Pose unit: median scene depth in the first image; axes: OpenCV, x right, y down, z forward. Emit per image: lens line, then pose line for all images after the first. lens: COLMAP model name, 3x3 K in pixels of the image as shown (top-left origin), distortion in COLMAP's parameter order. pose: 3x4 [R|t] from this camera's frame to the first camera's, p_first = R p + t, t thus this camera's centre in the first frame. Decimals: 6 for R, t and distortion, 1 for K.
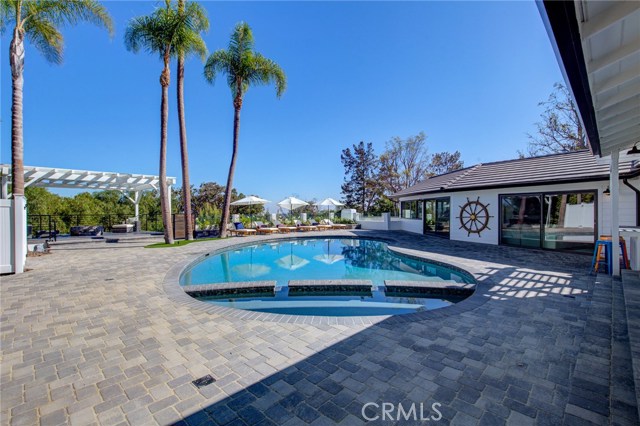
lens RADIAL K [[294.0, 0, 320.3], [0, 294.0, 212.0], [0, 0, 1]] dist [-0.002993, -0.000313]
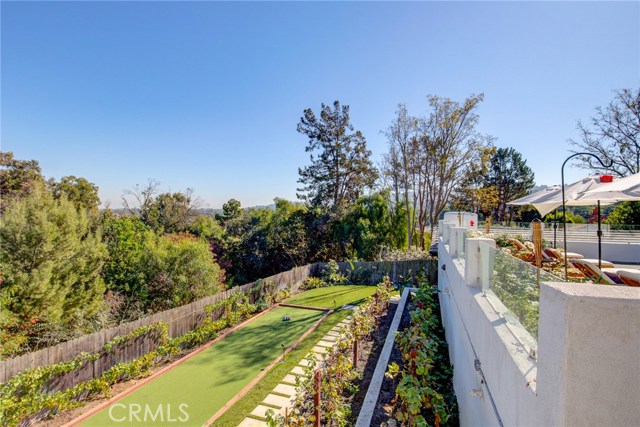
lens RADIAL K [[326.7, 0, 318.5], [0, 326.7, 207.8], [0, 0, 1]] dist [0.004484, -0.000777]
pose [[0.868583, 0.025933, 0.494864, -0.232937], [-0.023489, 0.999662, -0.011158, -0.004510], [-0.494986, -0.001932, 0.868899, 0.428410]]
